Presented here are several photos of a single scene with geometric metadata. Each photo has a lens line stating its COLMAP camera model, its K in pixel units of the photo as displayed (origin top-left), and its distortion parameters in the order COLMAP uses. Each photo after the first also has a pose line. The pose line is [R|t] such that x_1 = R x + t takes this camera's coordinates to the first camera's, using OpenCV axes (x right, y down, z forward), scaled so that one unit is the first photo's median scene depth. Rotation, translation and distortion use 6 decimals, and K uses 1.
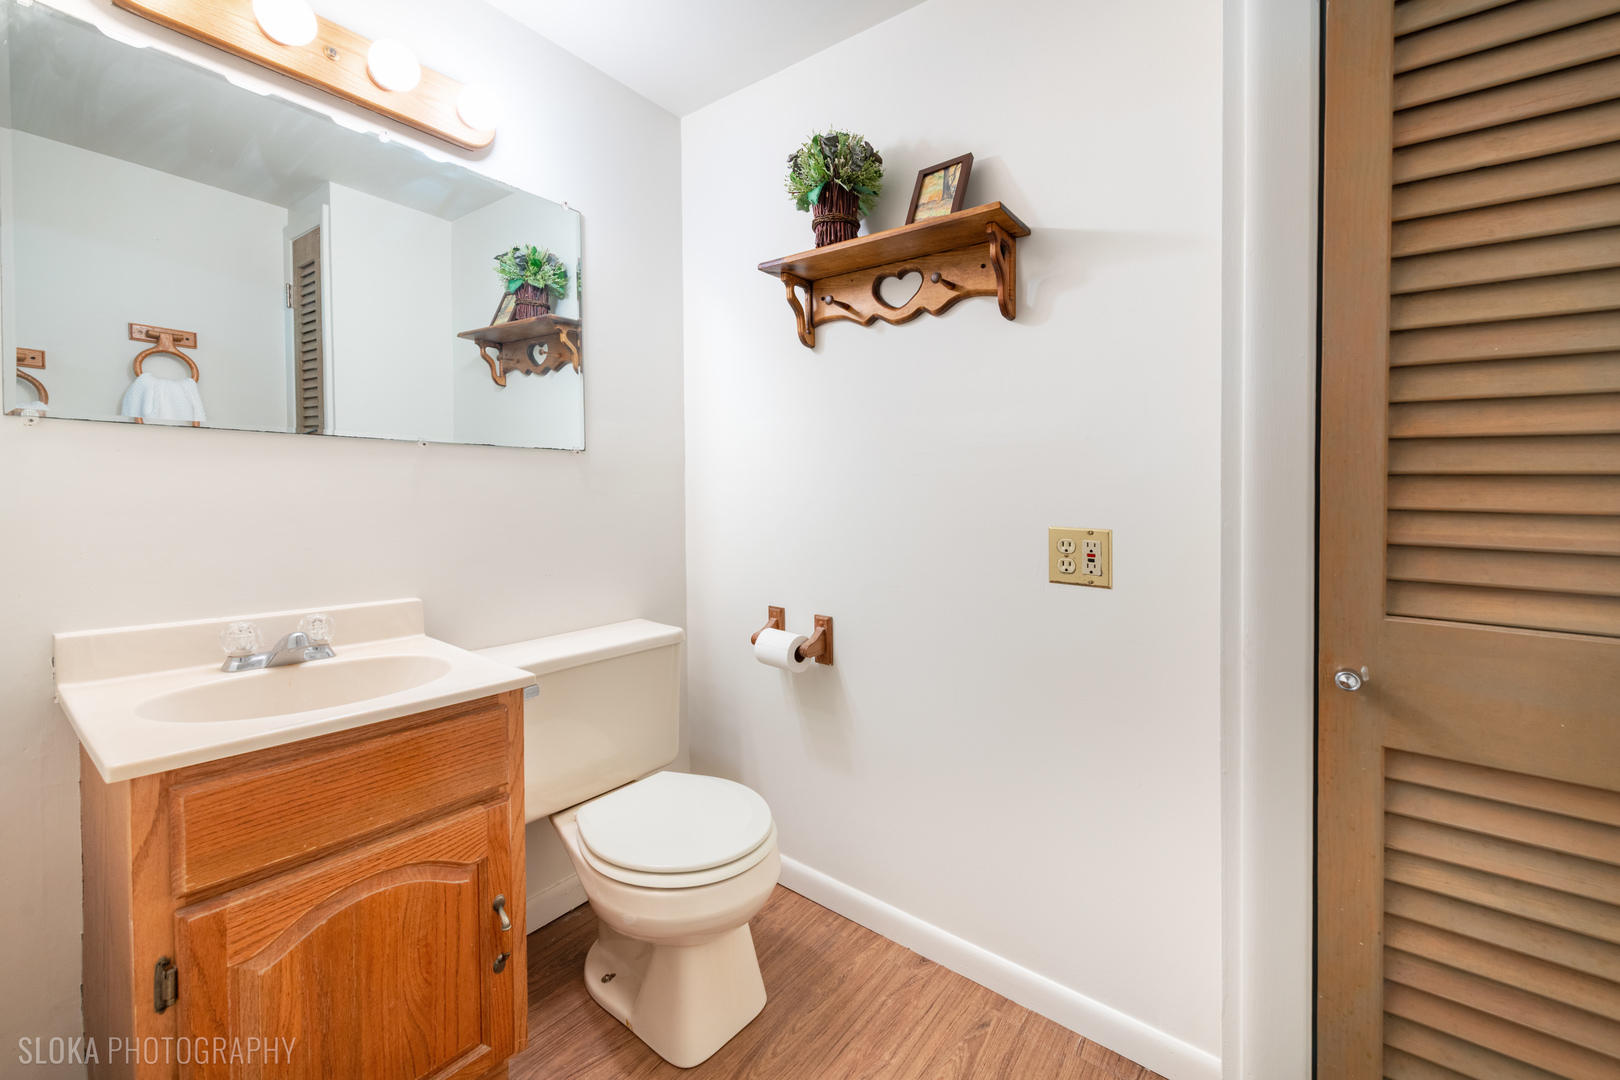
lens RADIAL K [[668.8, 0, 776.3], [0, 668.8, 507.2], [0, 0, 1]] dist [0.026634, 0.000202]
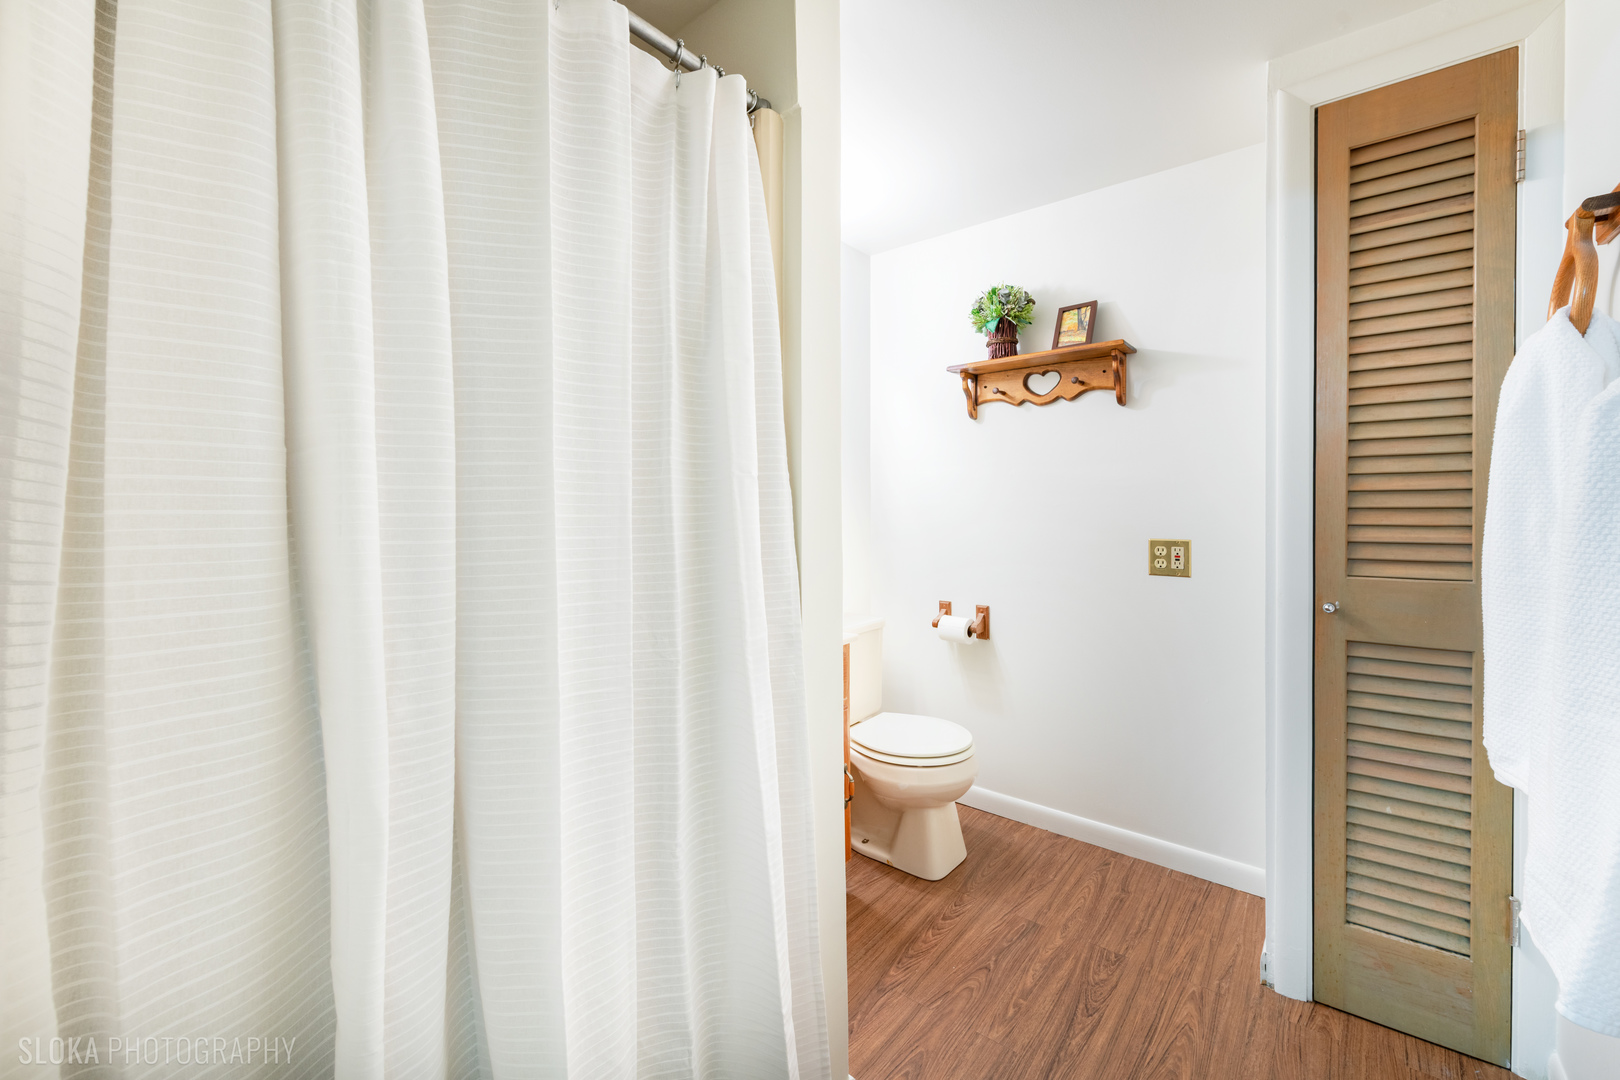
lens RADIAL K [[658.6, 0, 810.0], [0, 658.6, 540.0], [0, 0, 1]] dist [0.001219, 0.000198]
pose [[0.999598, -0.027125, 0.008289, -0.376256], [0.026980, 0.999489, 0.017168, -0.015122], [-0.008751, -0.016937, 0.999818, -0.492985]]
